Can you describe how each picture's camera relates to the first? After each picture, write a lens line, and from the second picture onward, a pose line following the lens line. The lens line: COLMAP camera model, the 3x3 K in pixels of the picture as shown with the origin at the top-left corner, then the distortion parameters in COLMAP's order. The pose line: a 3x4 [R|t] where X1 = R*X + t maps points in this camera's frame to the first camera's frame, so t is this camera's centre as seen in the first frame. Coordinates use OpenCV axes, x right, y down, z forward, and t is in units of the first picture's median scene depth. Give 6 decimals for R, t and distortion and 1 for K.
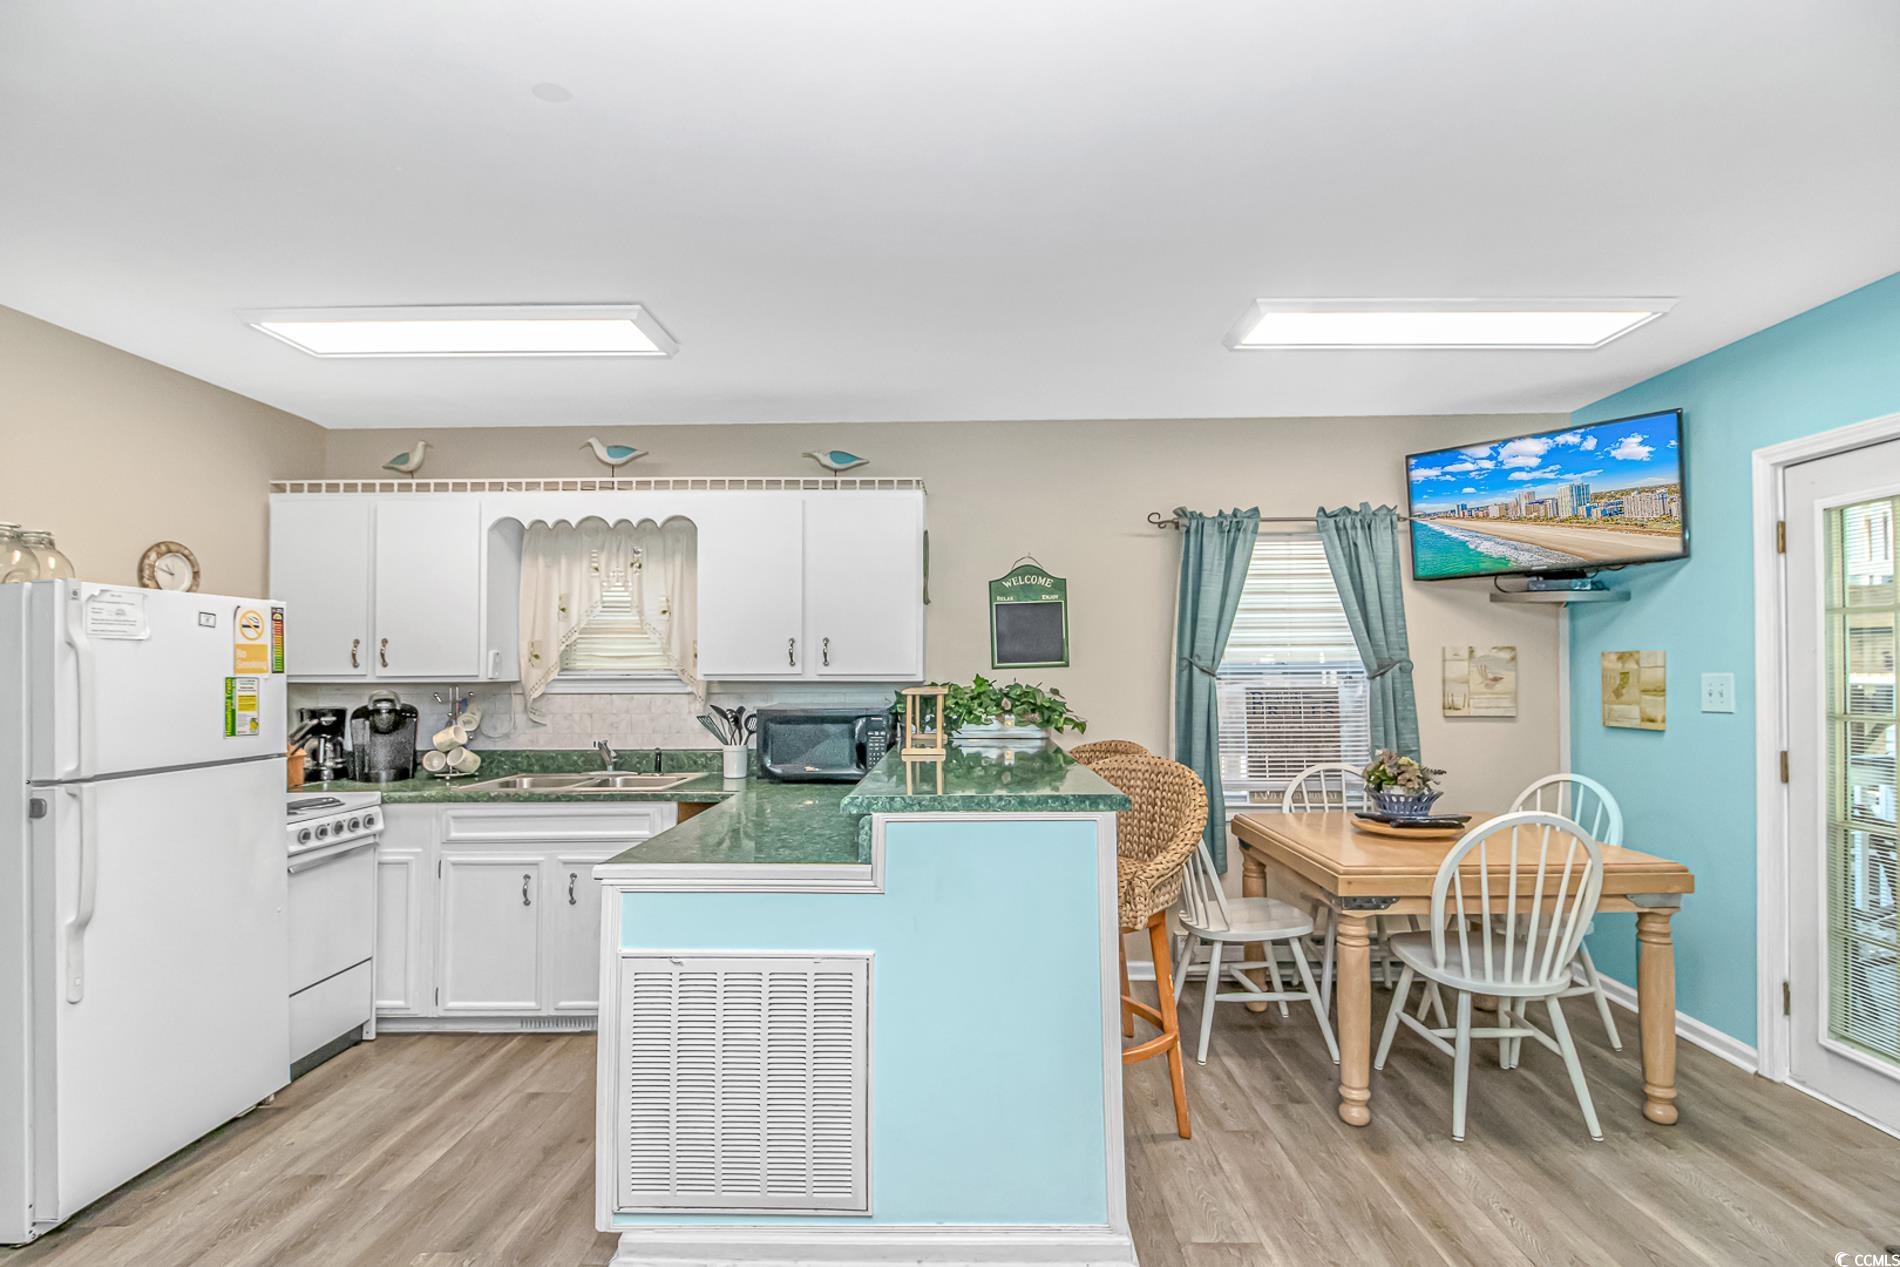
lens RADIAL K [[902.7, 0, 941.3], [0, 902.7, 646.5], [0, 0, 1]] dist [0.015484, -0.015424]
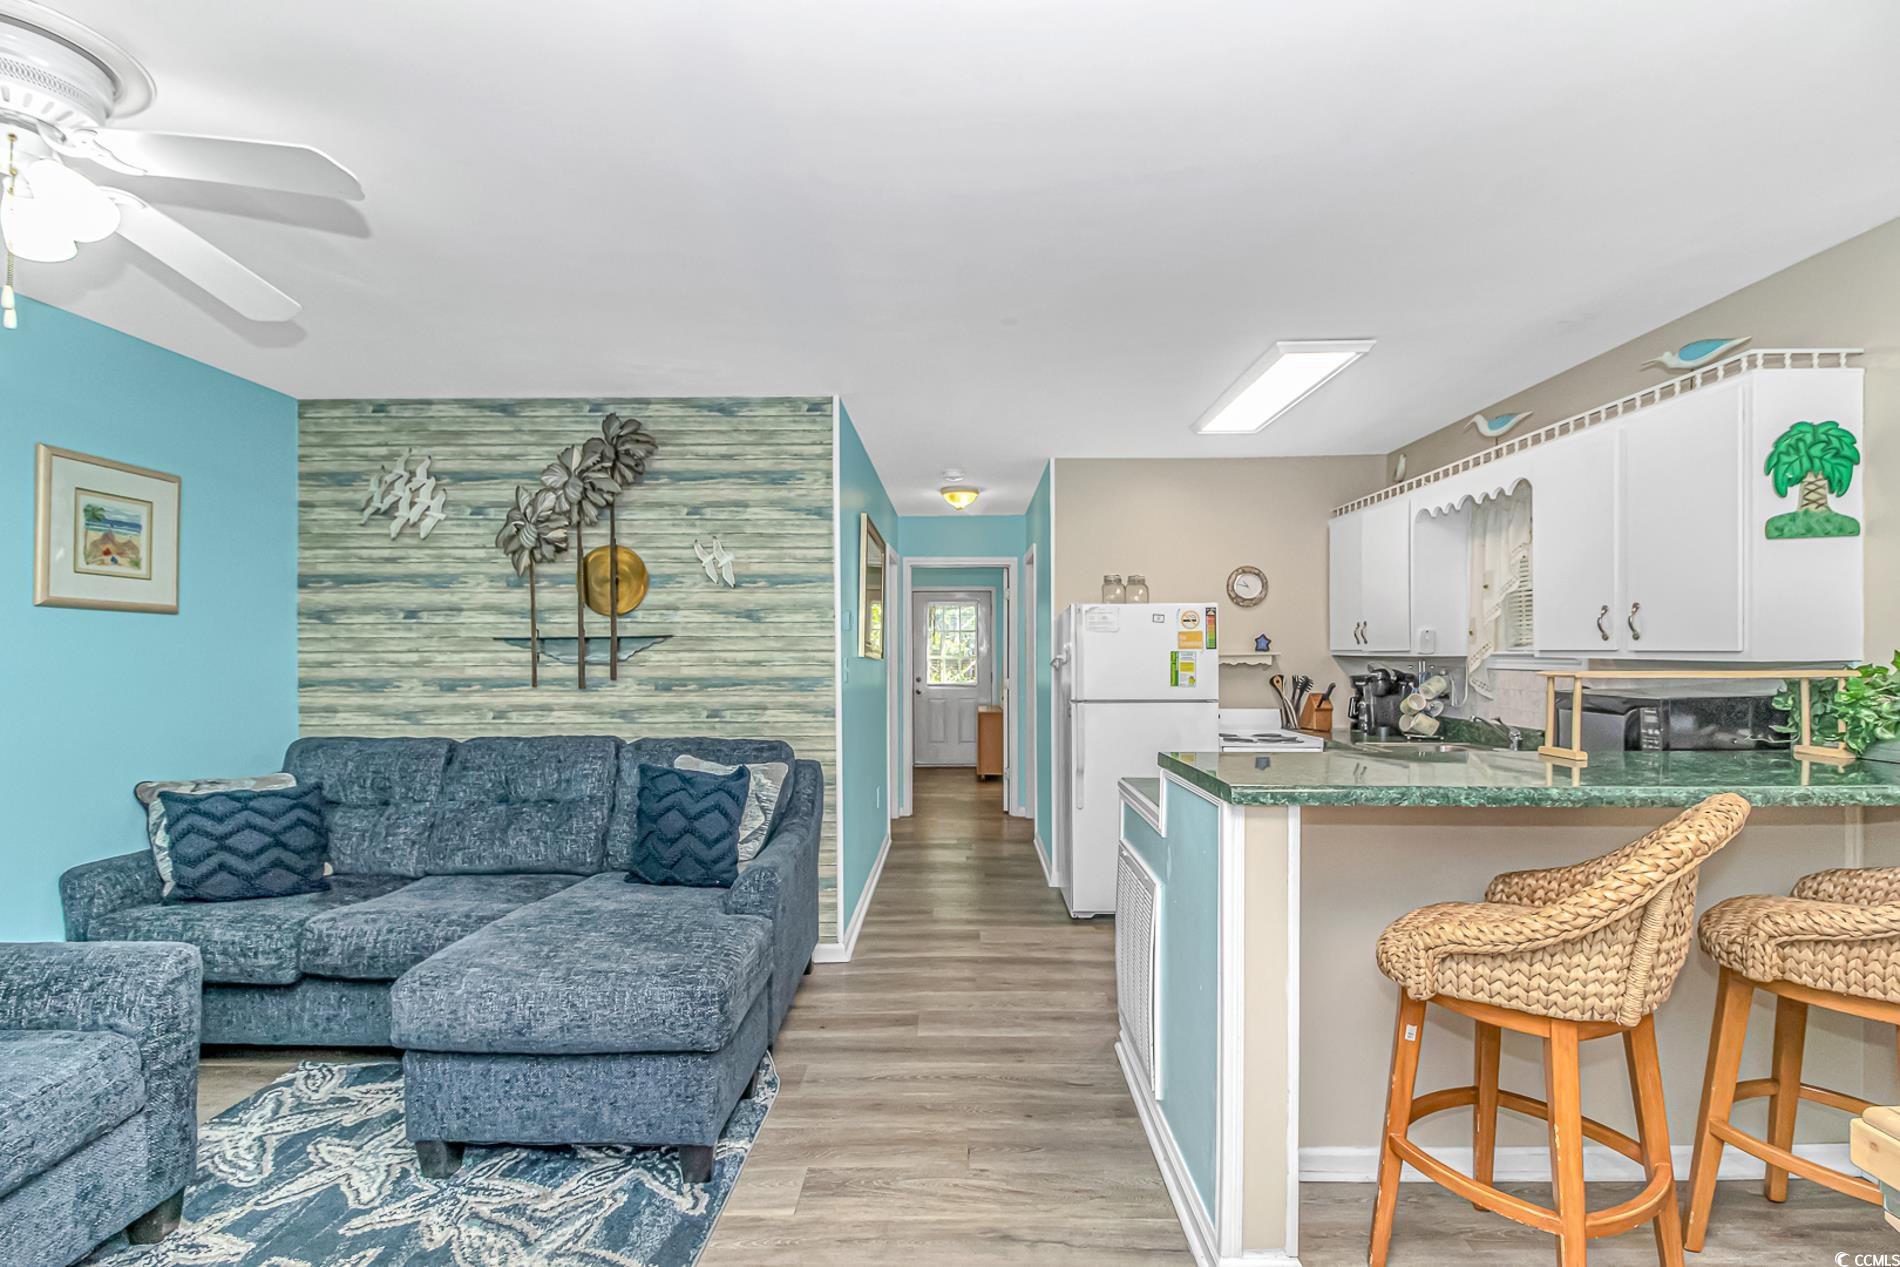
lens RADIAL K [[882.3, 0, 949.0], [0, 882.3, 646.0], [0, 0, 1]] dist [0.022206, -0.022329]
pose [[0.009651, -0.002484, -0.999950, 0.620873], [0.028613, 0.999588, -0.002207, 0.011285], [0.999544, -0.028590, 0.009719, 0.404197]]
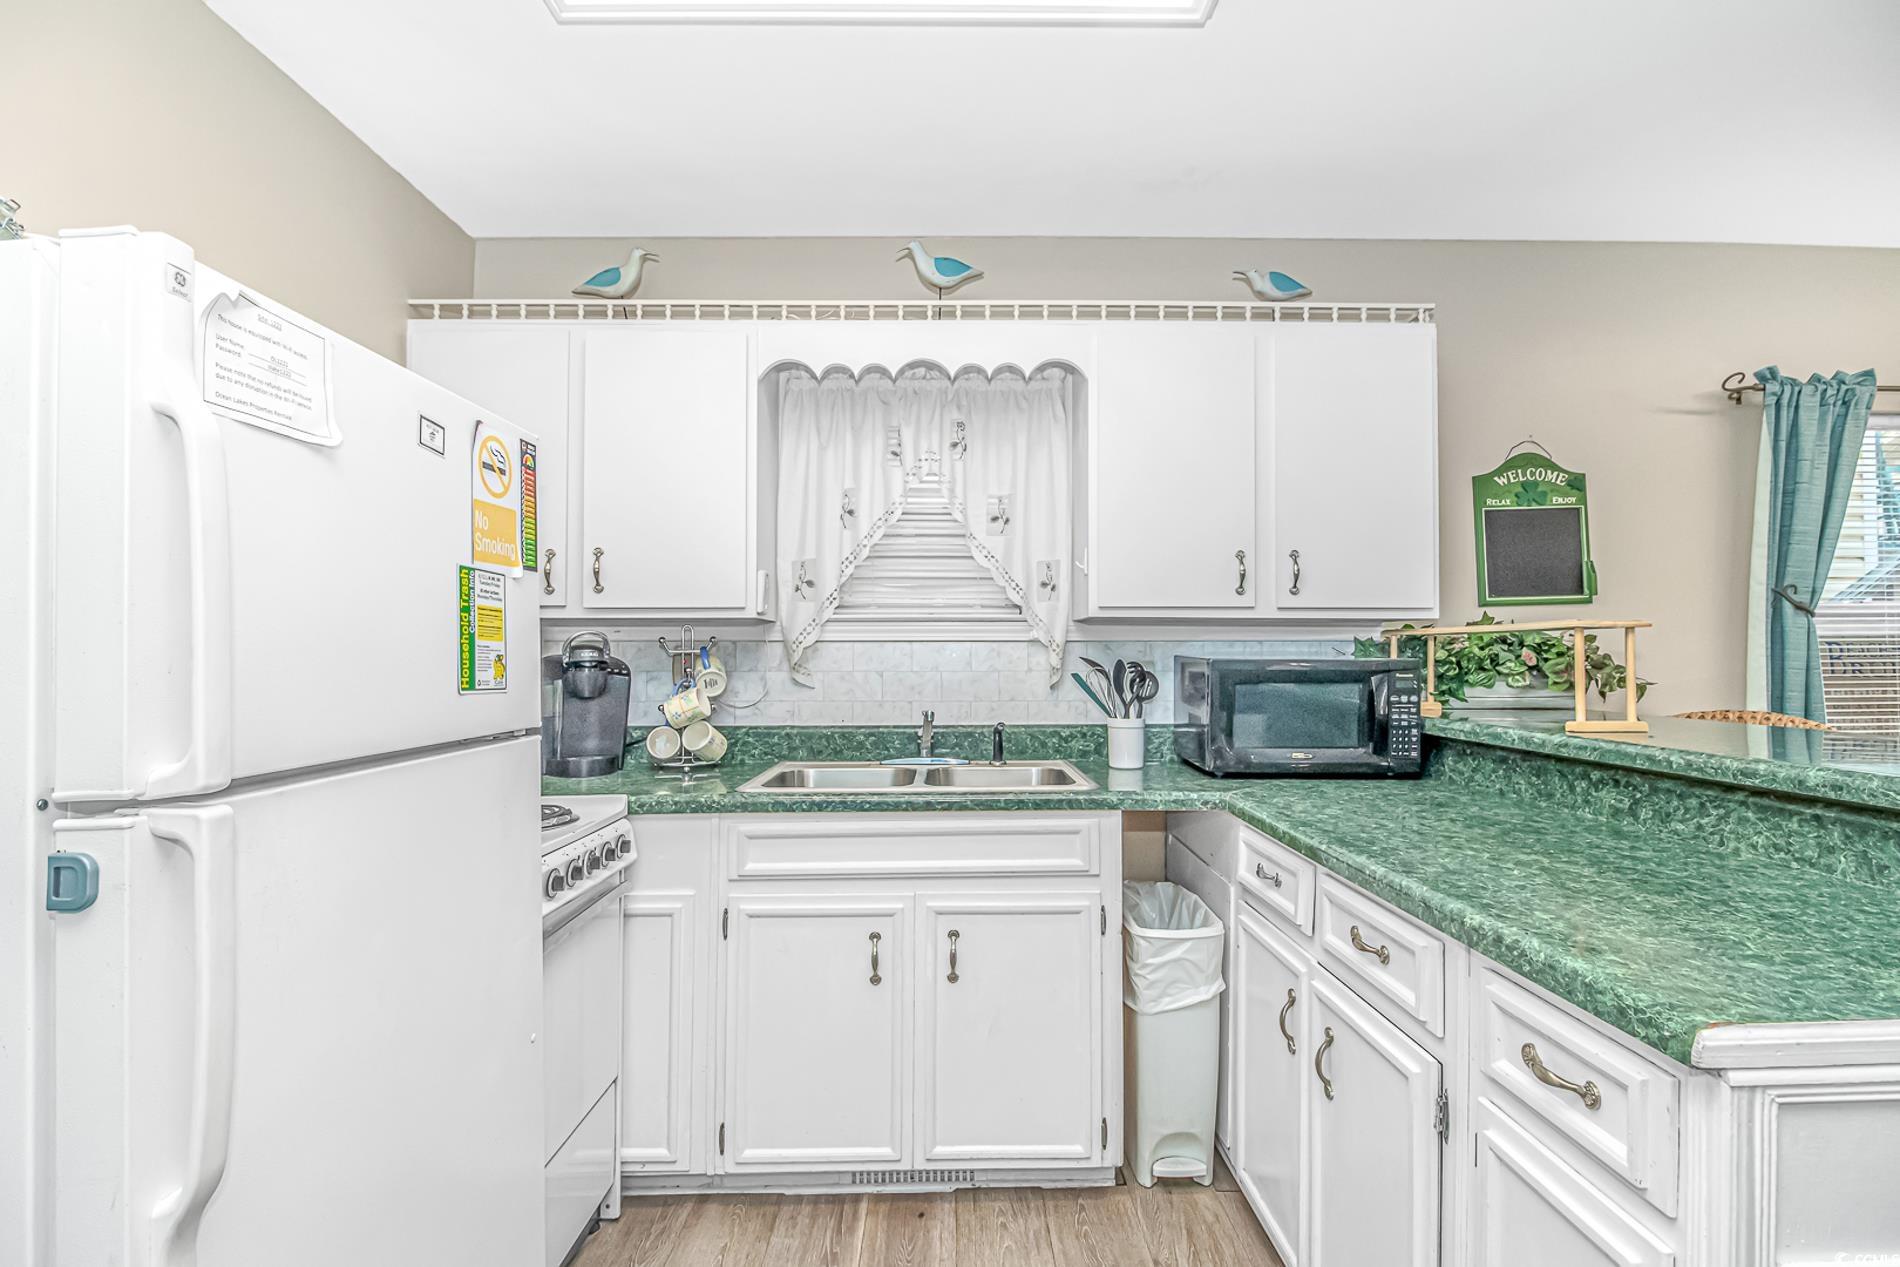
lens RADIAL K [[889.2, 0, 952.3], [0, 889.2, 628.1], [0, 0, 1]] dist [-0.001859, -0.000405]
pose [[0.999239, 0.002892, 0.038900, -0.393158], [-0.002777, 0.999992, -0.002991, 0.048172], [-0.038908, 0.002880, 0.999239, 0.375958]]
